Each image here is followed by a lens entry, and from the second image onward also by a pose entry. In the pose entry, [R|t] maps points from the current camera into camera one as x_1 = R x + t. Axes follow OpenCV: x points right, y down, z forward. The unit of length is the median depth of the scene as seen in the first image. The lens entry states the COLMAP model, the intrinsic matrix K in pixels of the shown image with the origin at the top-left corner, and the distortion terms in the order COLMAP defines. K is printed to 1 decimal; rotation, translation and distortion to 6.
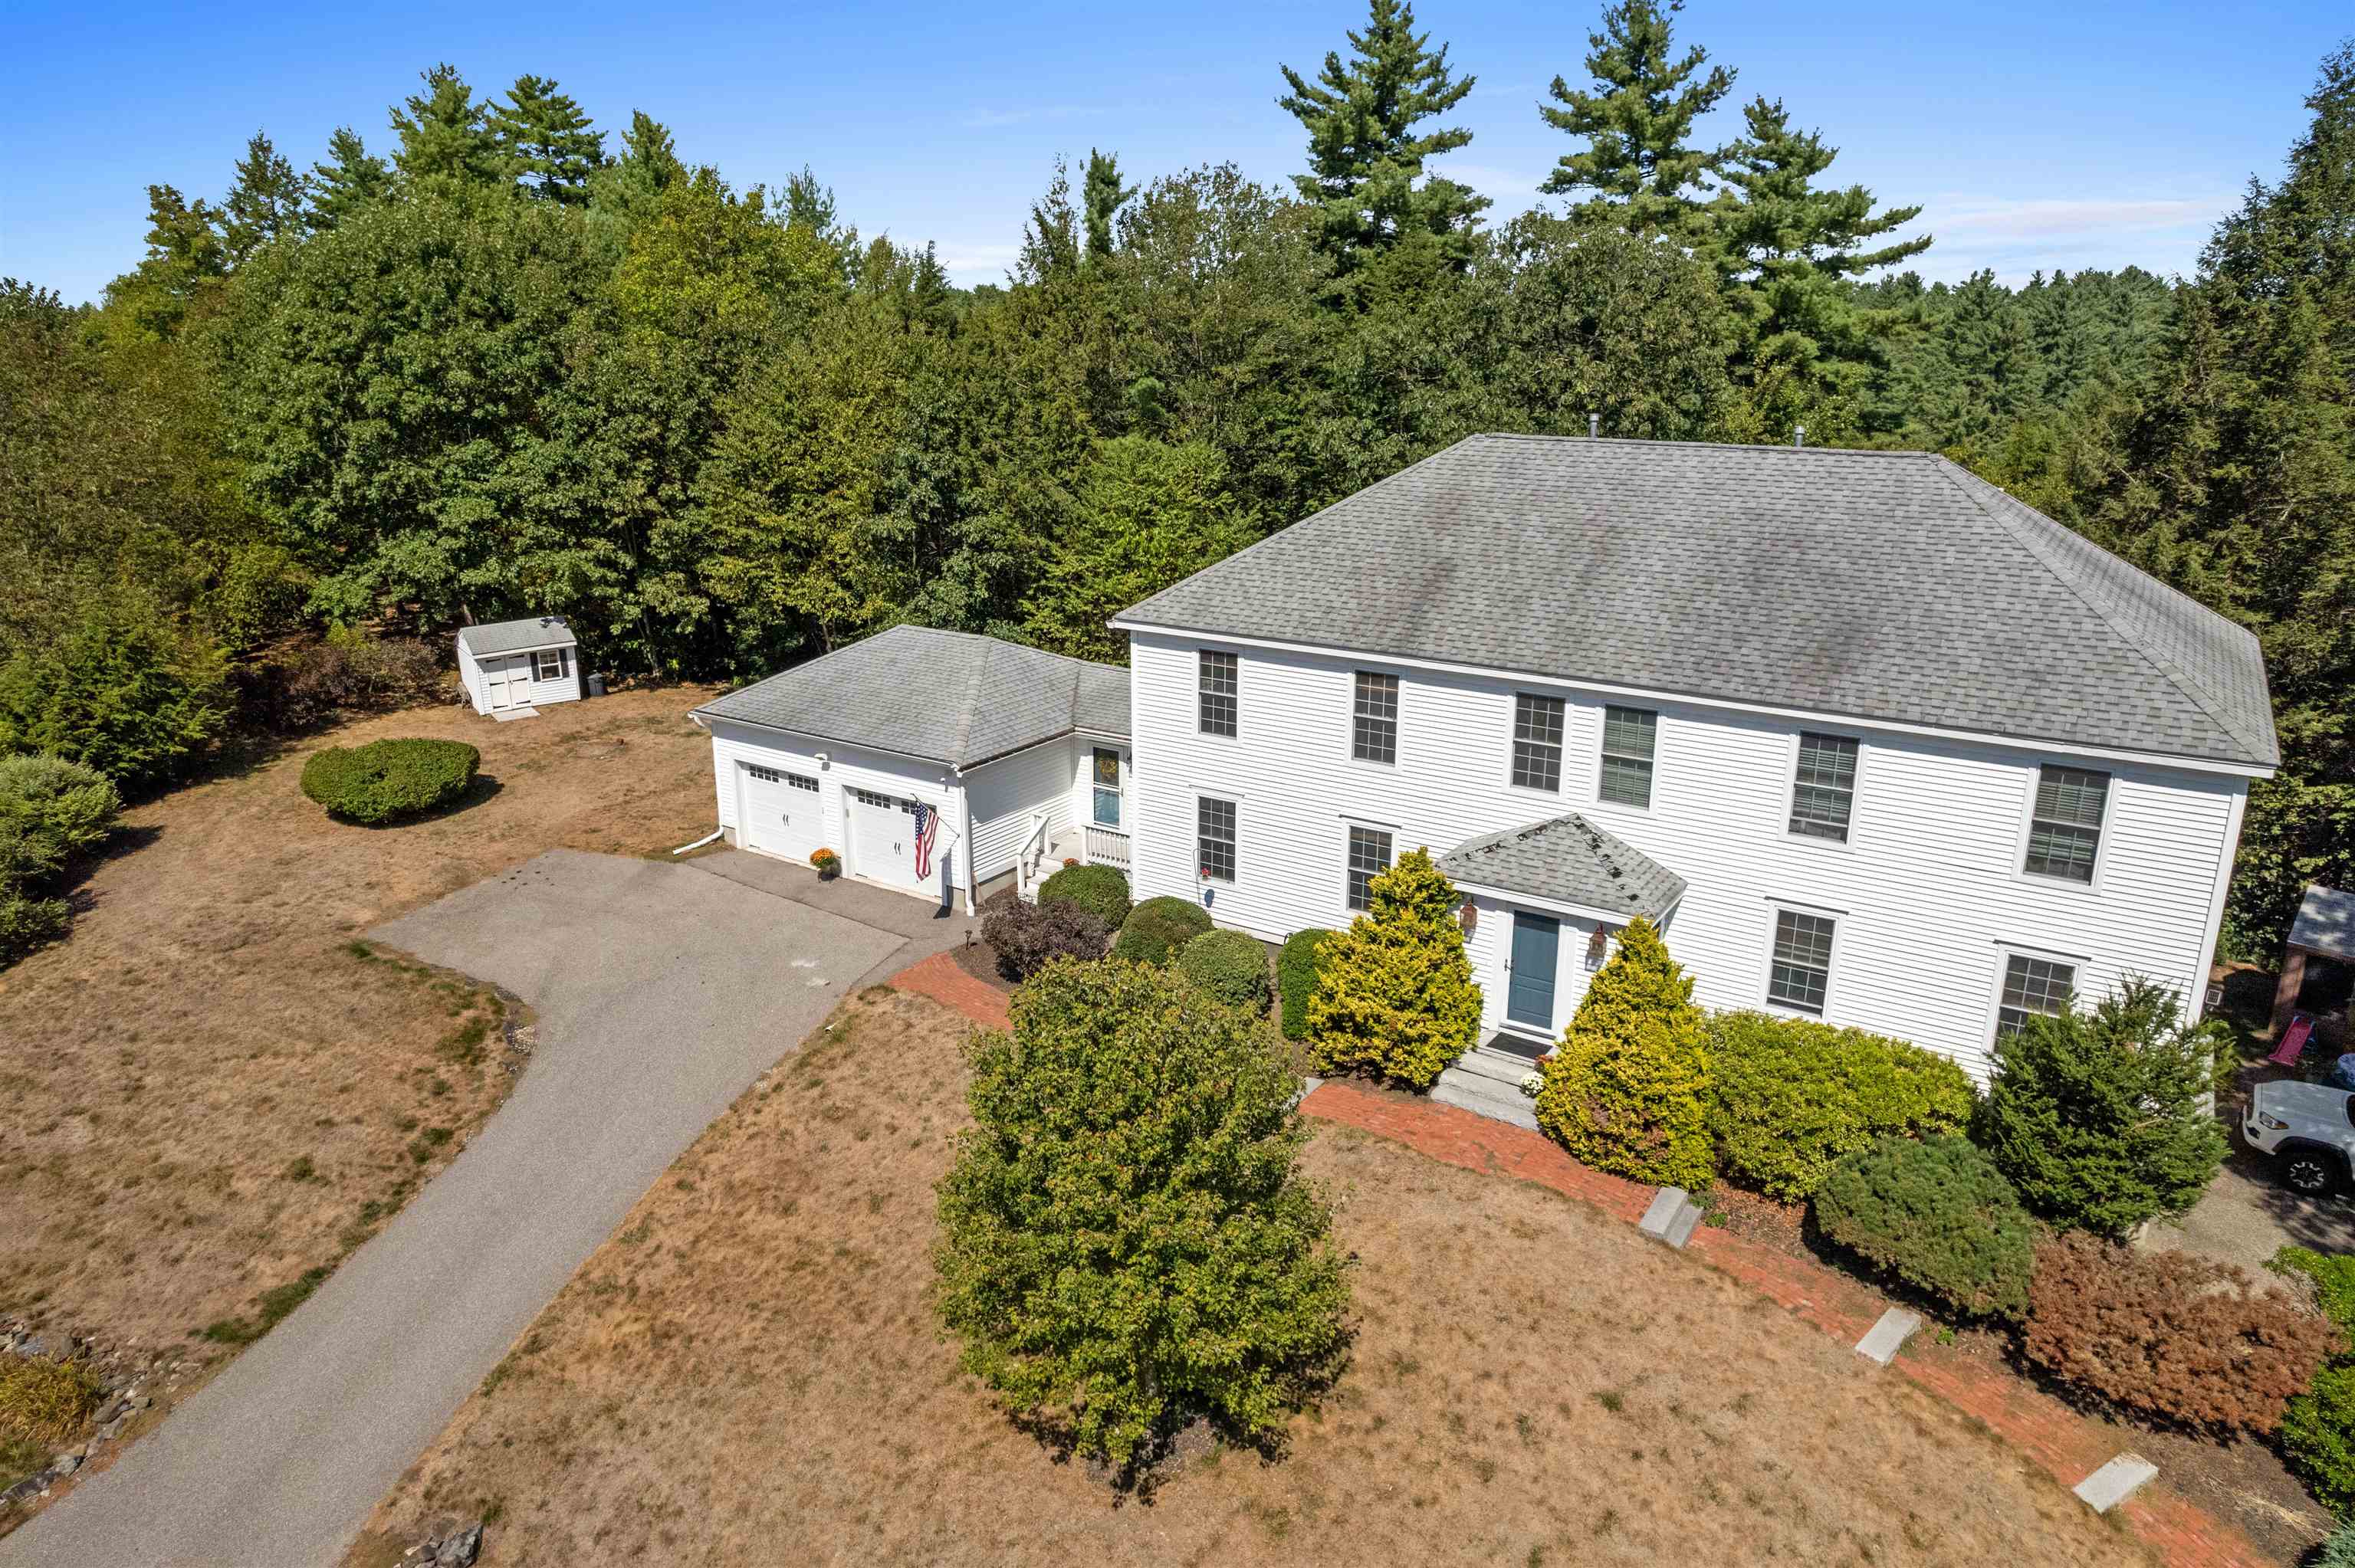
lens RADIAL K [[1500.1, 0, 1177.5], [0, 1500.1, 784.0], [0, 0, 1]] dist [-0.047717, -0.000348]
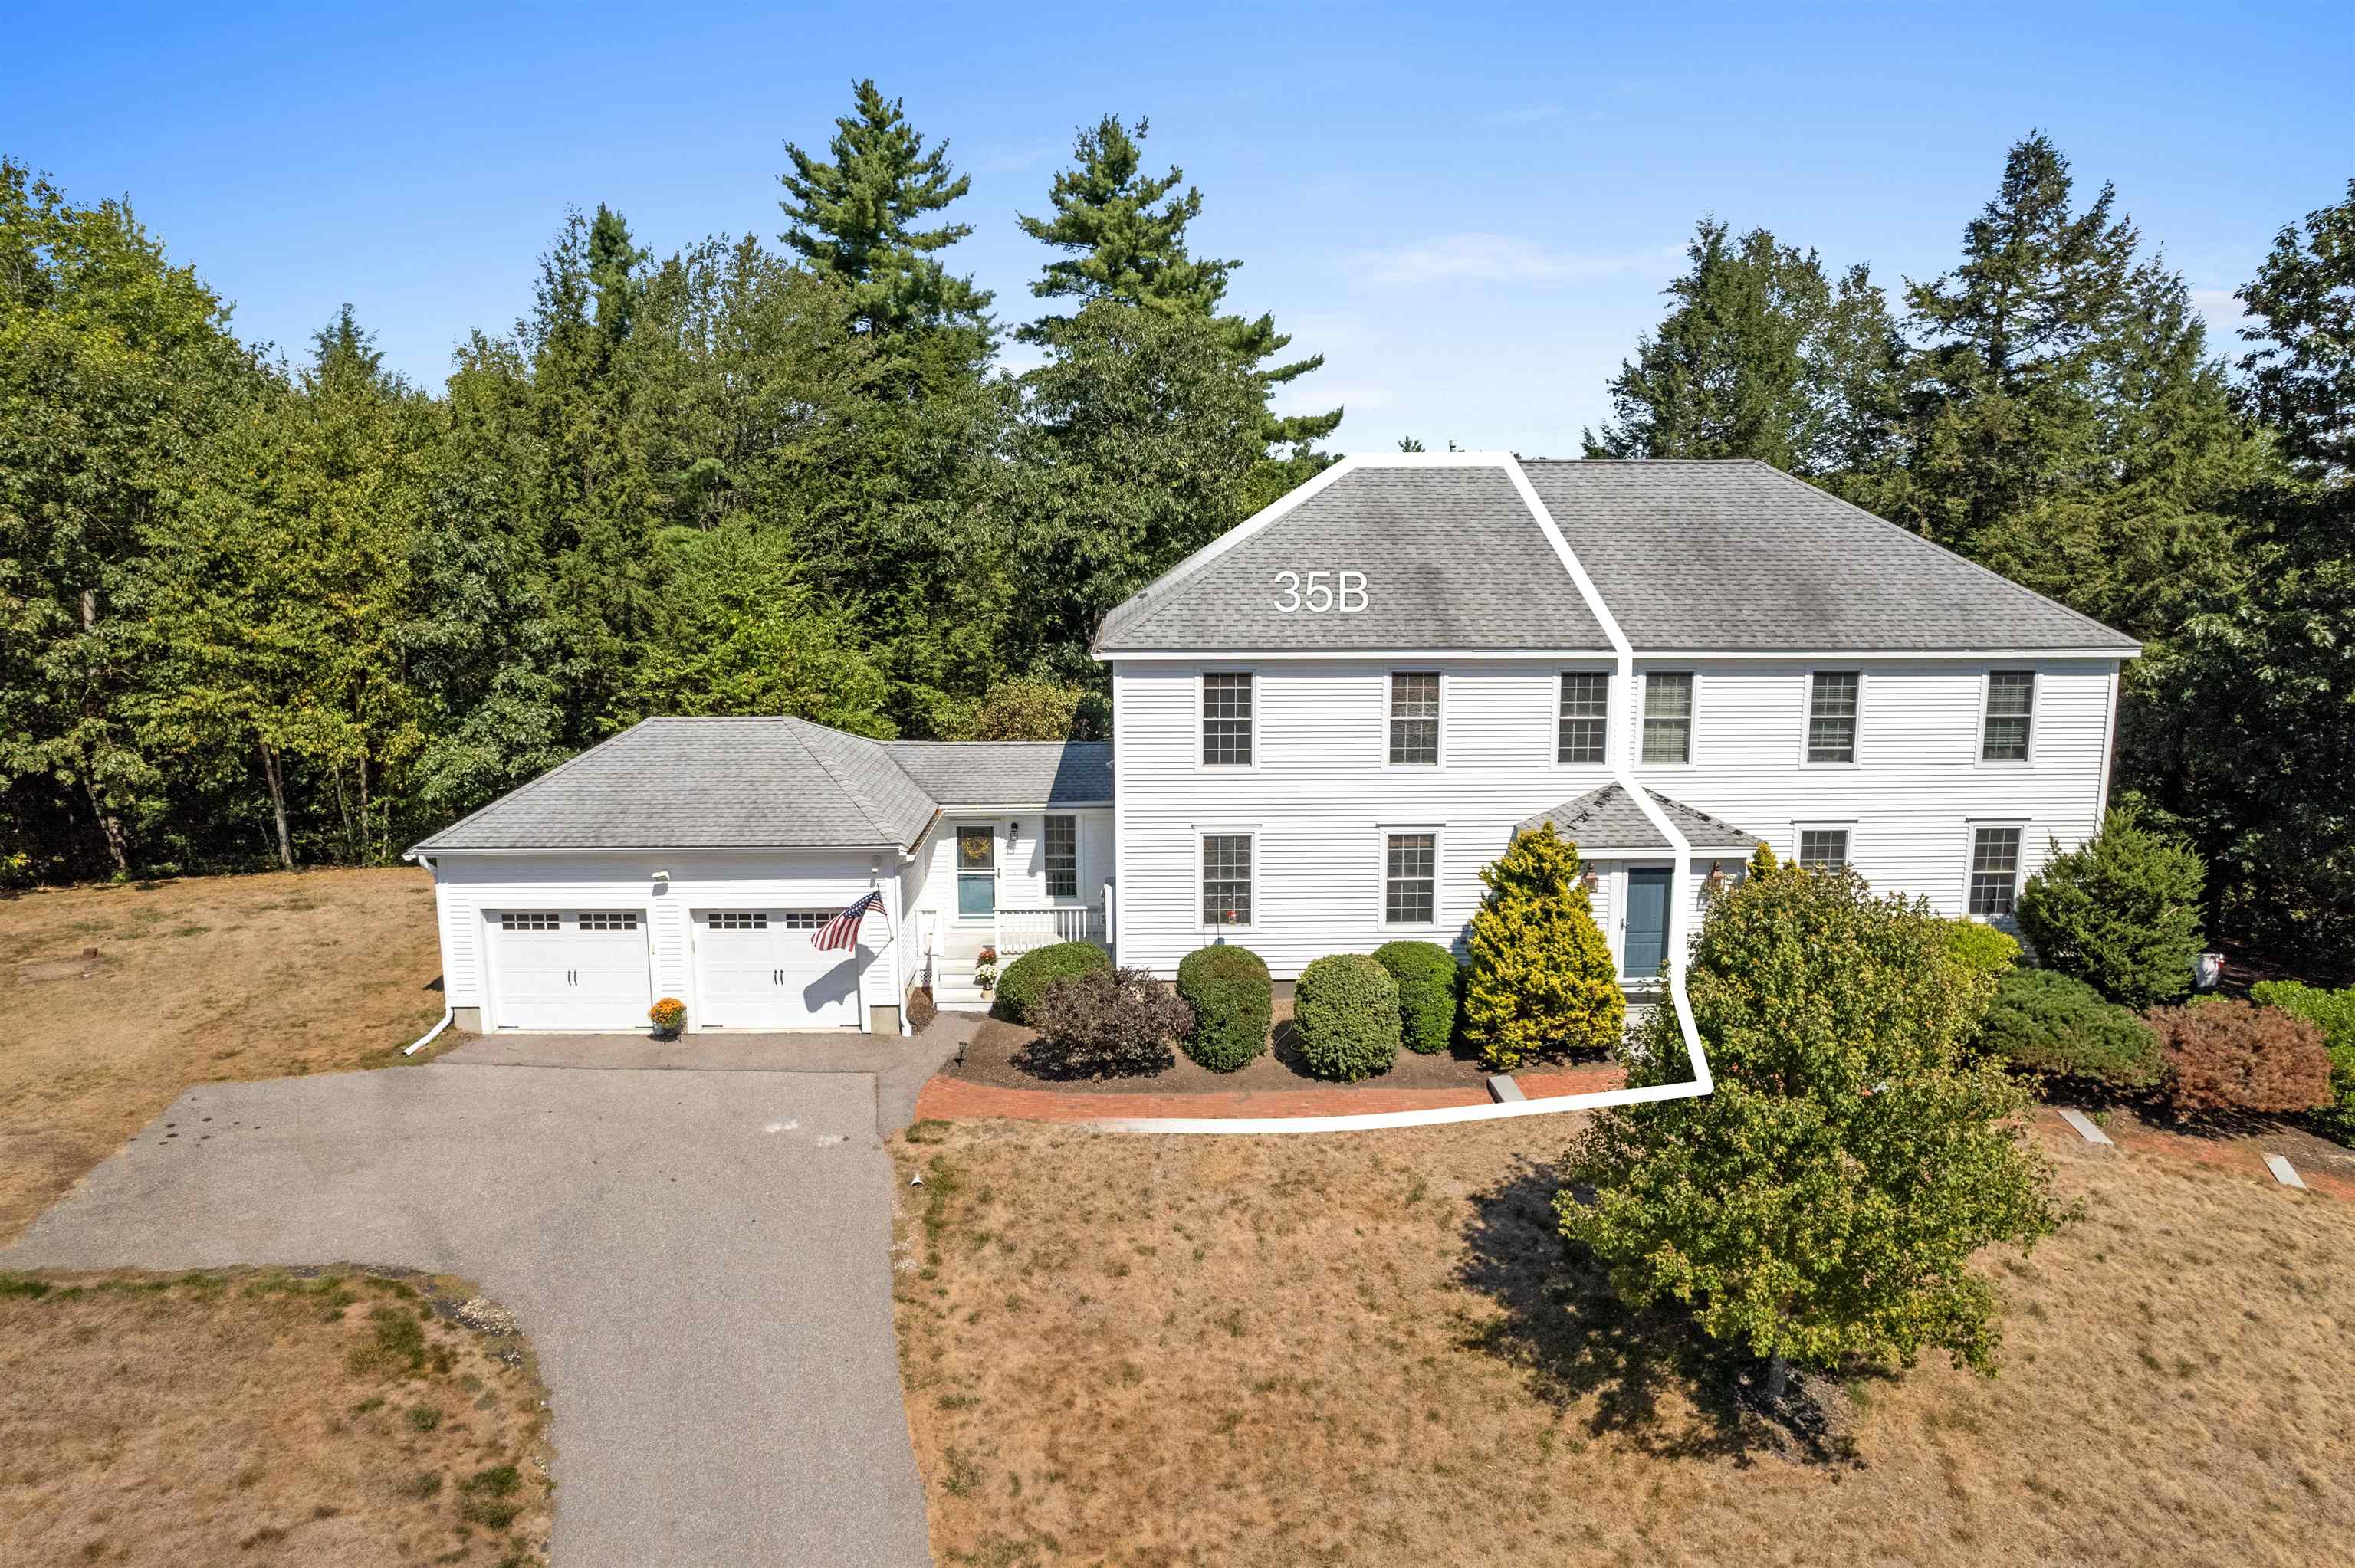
lens RADIAL K [[1505.0, 0, 1177.5], [0, 1505.0, 784.0], [0, 0, 1]] dist [-0.039392, -0.000589]
pose [[0.812803, -0.100539, 0.573797, -0.545431], [0.168489, 0.983468, -0.066349, 0.036641], [-0.557641, 0.150607, 0.816305, 0.265949]]
